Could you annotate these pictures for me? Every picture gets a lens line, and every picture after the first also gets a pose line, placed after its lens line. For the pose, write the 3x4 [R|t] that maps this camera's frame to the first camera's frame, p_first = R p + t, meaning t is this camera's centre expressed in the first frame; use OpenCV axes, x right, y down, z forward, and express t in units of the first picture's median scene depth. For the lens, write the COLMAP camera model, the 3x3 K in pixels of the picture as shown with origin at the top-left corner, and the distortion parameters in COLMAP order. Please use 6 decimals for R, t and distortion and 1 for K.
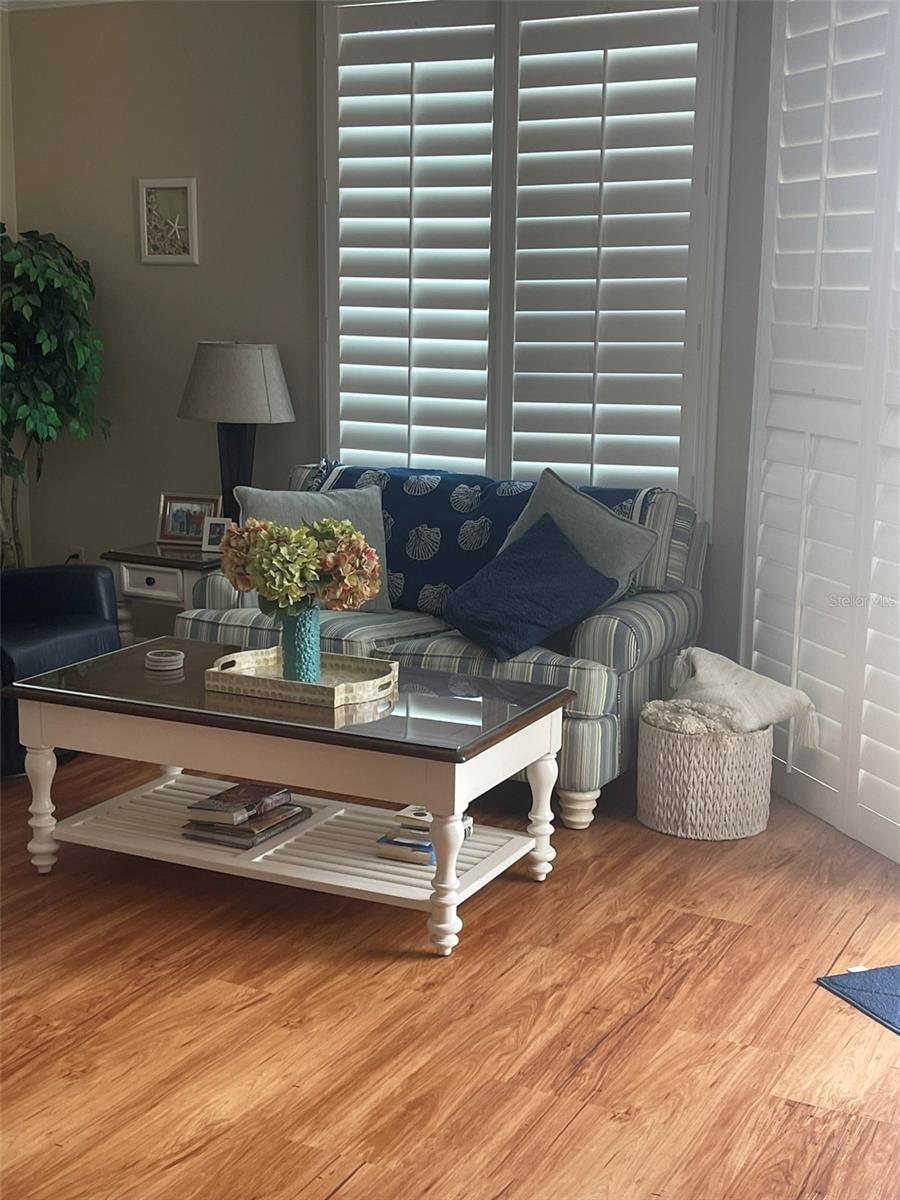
lens RADIAL K [[1613.3, 0, 442.0], [0, 1613.3, 630.0], [0, 0, 1]] dist [0.203573, -0.761178]
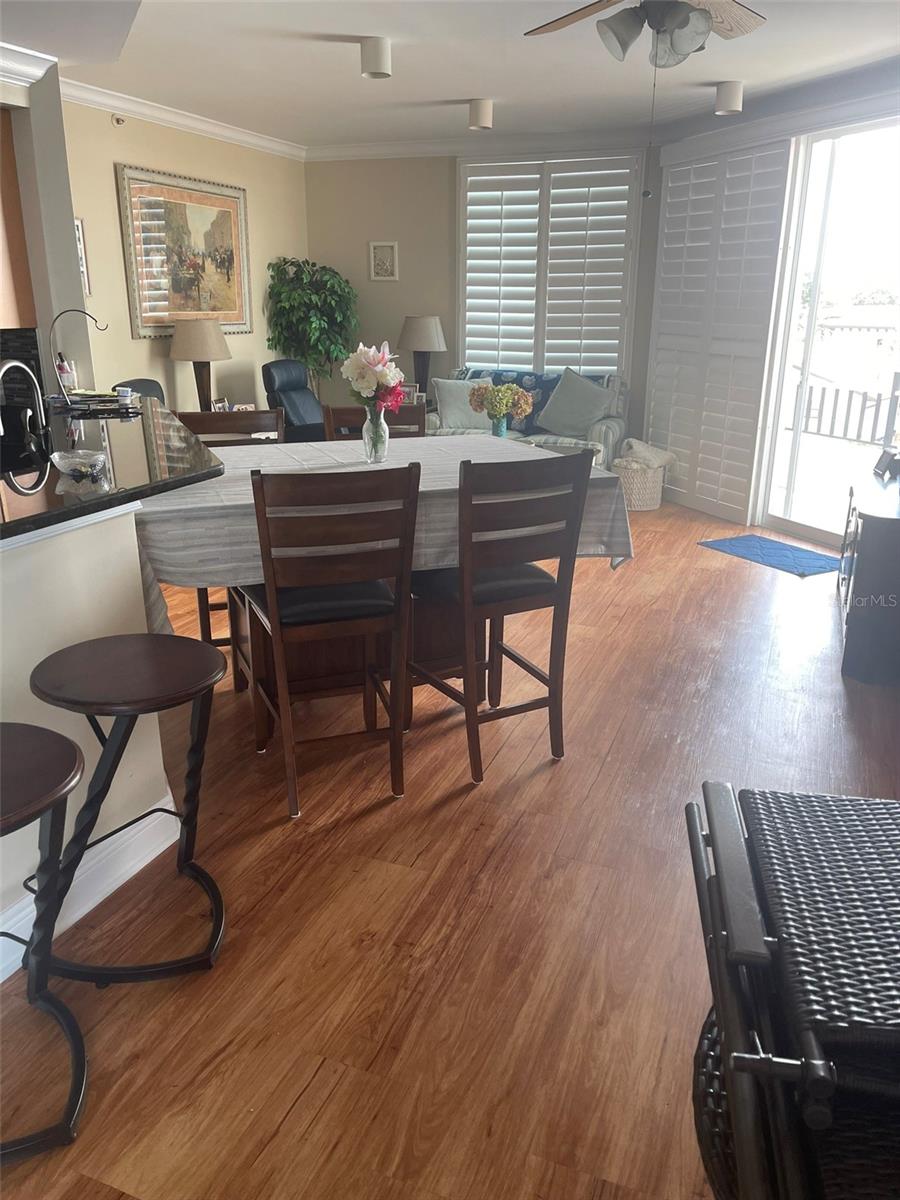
lens RADIAL K [[920.3, 0, 449.8], [0, 920.3, 616.0], [0, 0, 1]] dist [0.025602, -0.006062]
pose [[0.995010, -0.037874, 0.092307, -0.315890], [0.025069, 0.990374, 0.136130, 0.097325], [-0.096574, -0.133136, 0.986381, -0.506458]]
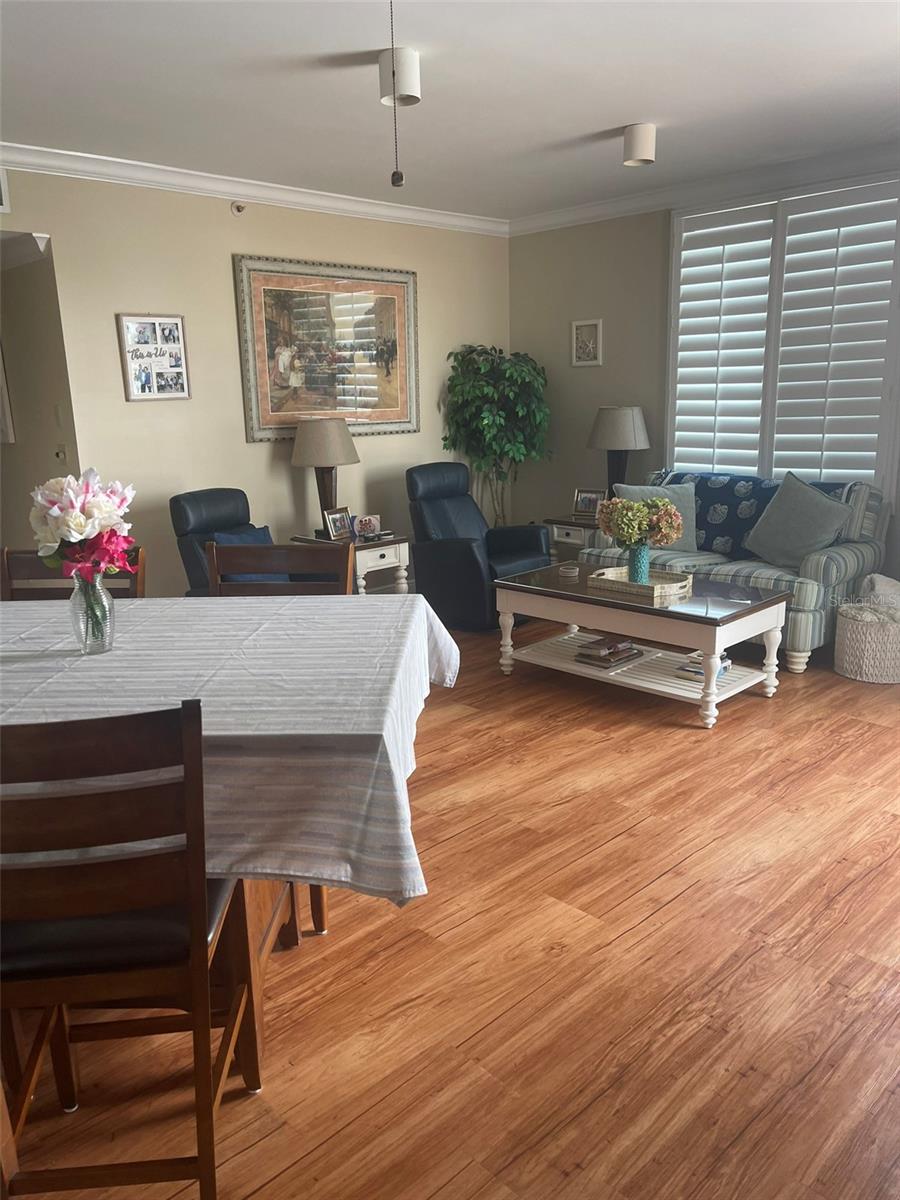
lens RADIAL K [[920.3, 0, 449.8], [0, 920.3, 616.0], [0, 0, 1]] dist [0.025602, -0.006062]
pose [[0.947574, 0.038148, -0.317252, 0.047005], [-0.023884, 0.998526, 0.048730, 0.021701], [0.318643, -0.038598, 0.947088, -0.098147]]
